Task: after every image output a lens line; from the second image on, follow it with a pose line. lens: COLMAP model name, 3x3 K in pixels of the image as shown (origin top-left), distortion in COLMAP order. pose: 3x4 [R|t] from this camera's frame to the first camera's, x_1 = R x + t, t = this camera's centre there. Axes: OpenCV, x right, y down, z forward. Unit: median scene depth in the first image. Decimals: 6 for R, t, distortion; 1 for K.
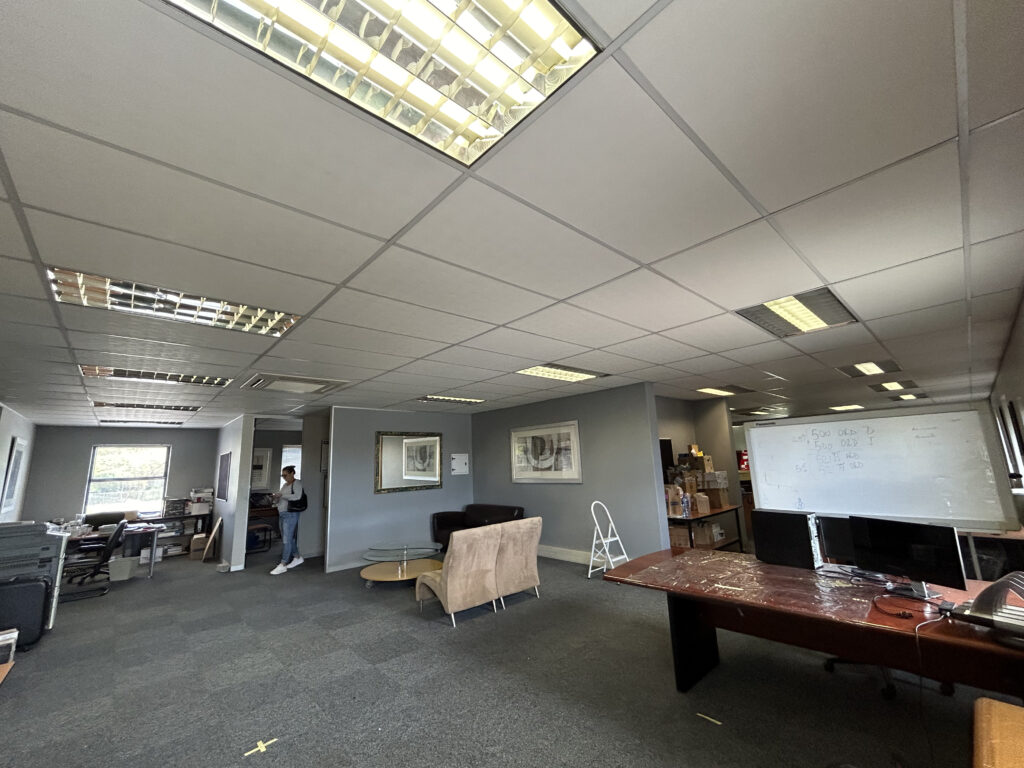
lens RADIAL K [[416.7, 0, 509.6], [0, 416.7, 380.5], [0, 0, 1]] dist [0.001806, -0.000106]
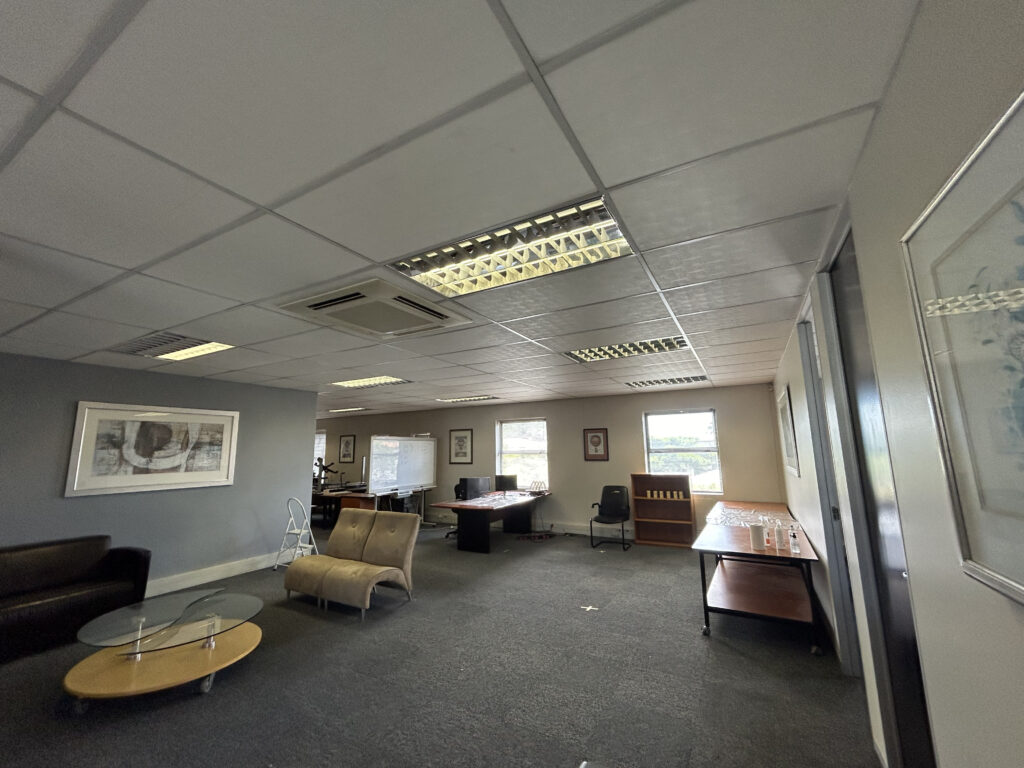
lens RADIAL K [[416.7, 0, 507.3], [0, 416.7, 376.5], [0, 0, 1]] dist [0.001806, -0.000106]
pose [[-0.297936, 0.198853, 0.933644, -0.793551], [-0.155580, 0.954869, -0.253021, 0.151843], [-0.941822, -0.220640, -0.253552, 0.678245]]
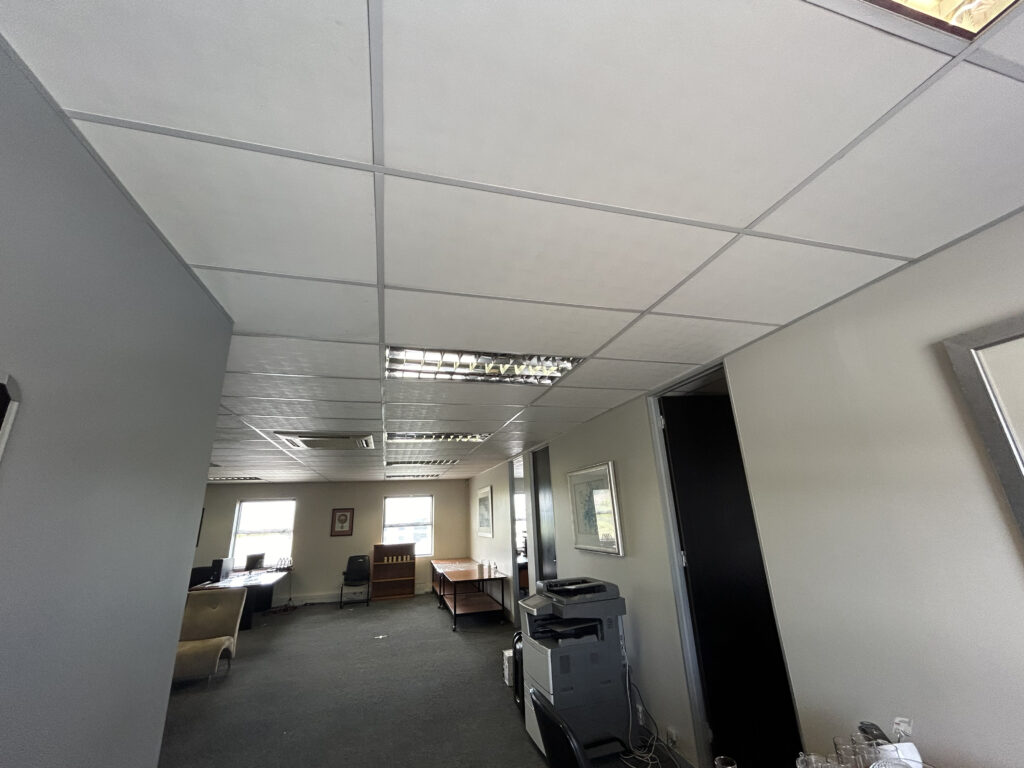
lens RADIAL K [[416.7, 0, 513.1], [0, 416.7, 381.8], [0, 0, 1]] dist [0.001806, -0.000106]
pose [[-0.894935, 0.195786, 0.400948, -0.907594], [-0.019613, 0.880460, -0.473715, 0.230941], [-0.445765, -0.431808, -0.784114, 1.113930]]
